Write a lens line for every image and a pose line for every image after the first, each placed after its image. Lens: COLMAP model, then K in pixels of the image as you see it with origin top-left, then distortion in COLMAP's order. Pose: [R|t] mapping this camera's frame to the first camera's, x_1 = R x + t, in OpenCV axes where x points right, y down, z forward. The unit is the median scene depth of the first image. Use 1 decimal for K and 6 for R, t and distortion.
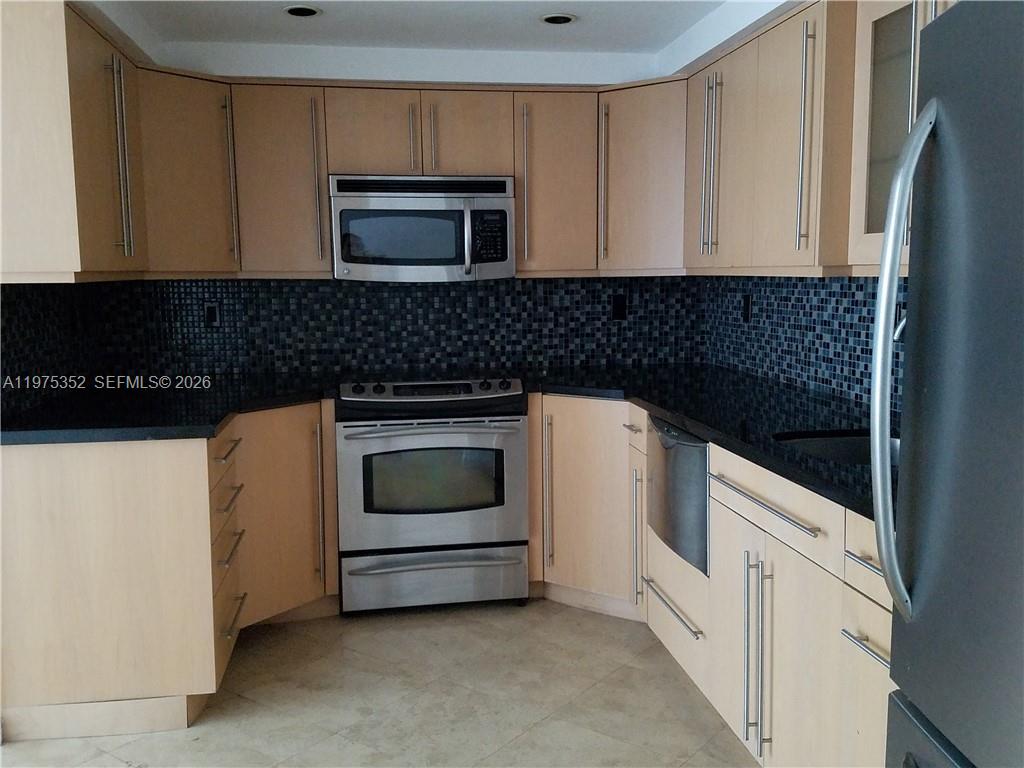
lens RADIAL K [[928.8, 0, 493.6], [0, 928.8, 387.8], [0, 0, 1]] dist [0.275600, -0.522408]
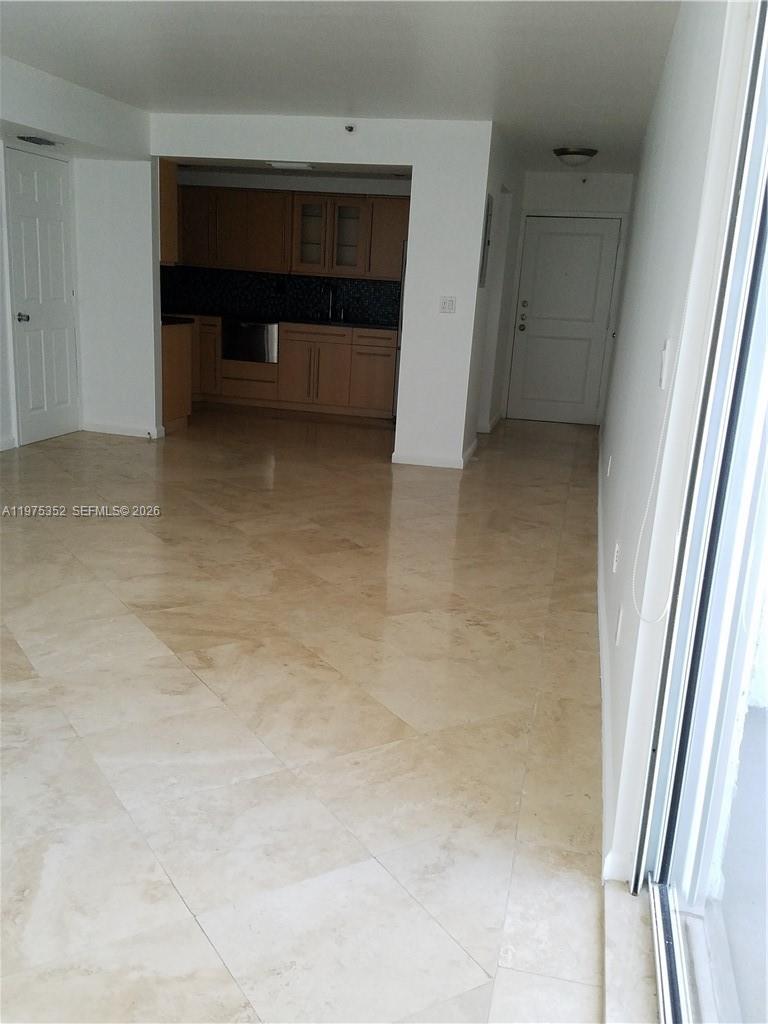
lens RADIAL K [[928.8, 0, 366.8], [0, 928.8, 513.2], [0, 0, 1]] dist [0.275600, -0.522408]
pose [[0.363847, -0.199576, 0.909827, -2.047225], [0.056165, 0.979700, 0.192442, 0.066774], [-0.929764, -0.018919, 0.367670, -0.409211]]
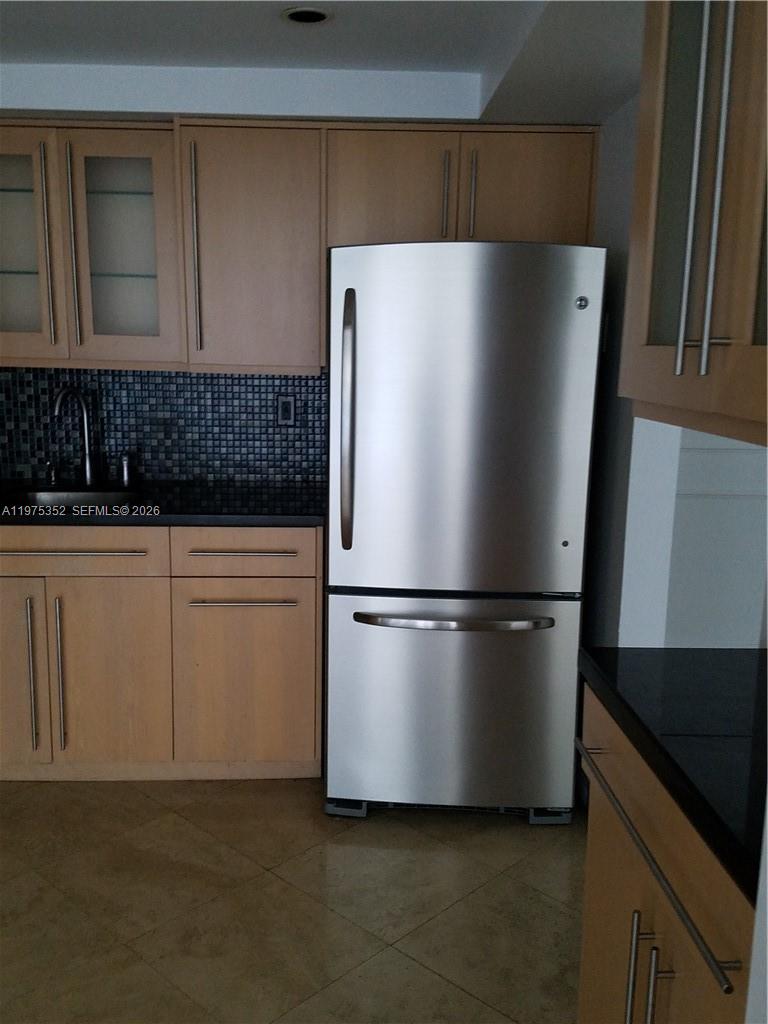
lens RADIAL K [[928.8, 0, 366.8], [0, 928.8, 513.2], [0, 0, 1]] dist [0.275600, -0.522408]
pose [[0.116095, -0.174335, 0.977819, -0.523665], [0.107974, 0.980856, 0.162056, -0.052765], [-0.987352, 0.086765, 0.132697, 0.248402]]
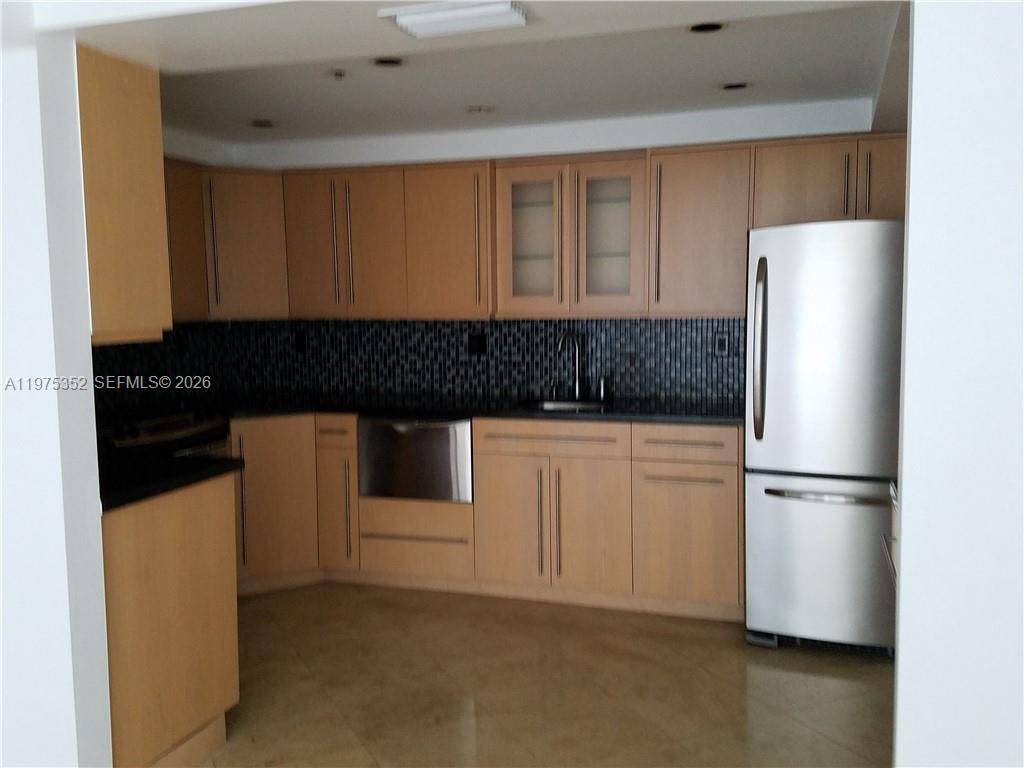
lens RADIAL K [[928.8, 0, 493.6], [0, 928.8, 387.8], [0, 0, 1]] dist [0.275600, -0.522408]
pose [[0.456199, -0.086238, 0.885689, -0.828862], [0.119019, 0.992264, 0.035311, -0.035381], [-0.881883, 0.089305, 0.462933, 0.143741]]
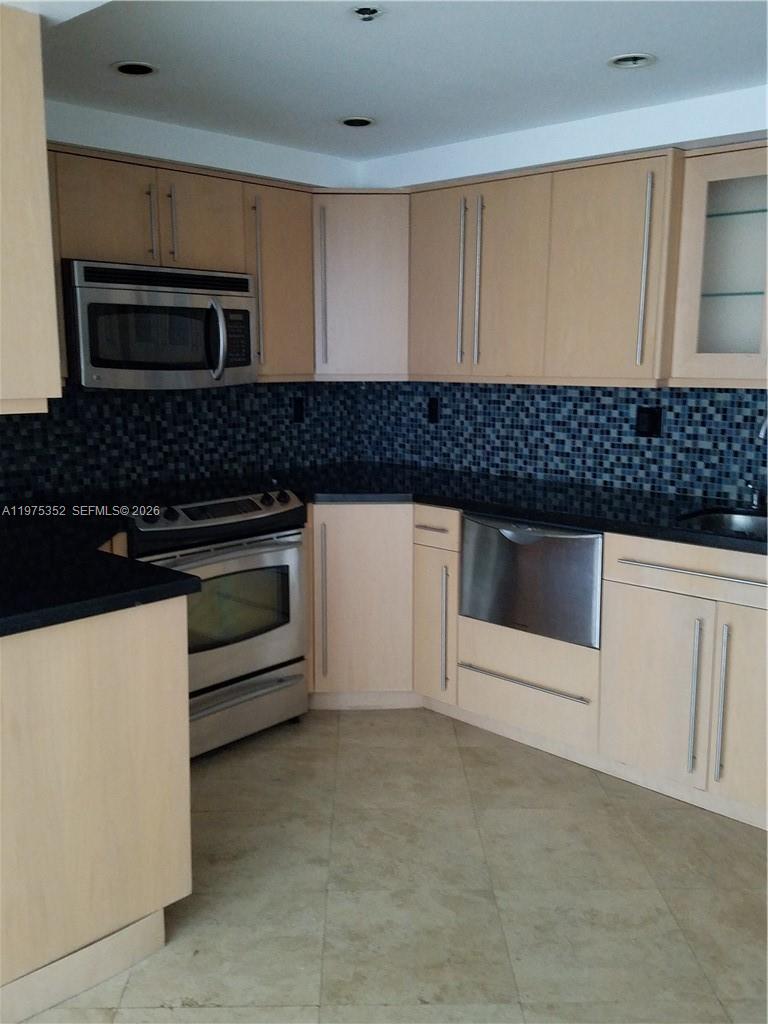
lens RADIAL K [[928.8, 0, 366.8], [0, 928.8, 513.2], [0, 0, 1]] dist [0.275600, -0.522408]
pose [[0.791045, -0.095841, 0.604204, -0.481564], [0.067882, 0.995304, 0.069006, -0.045905], [-0.607980, -0.013572, 0.793836, 0.182436]]
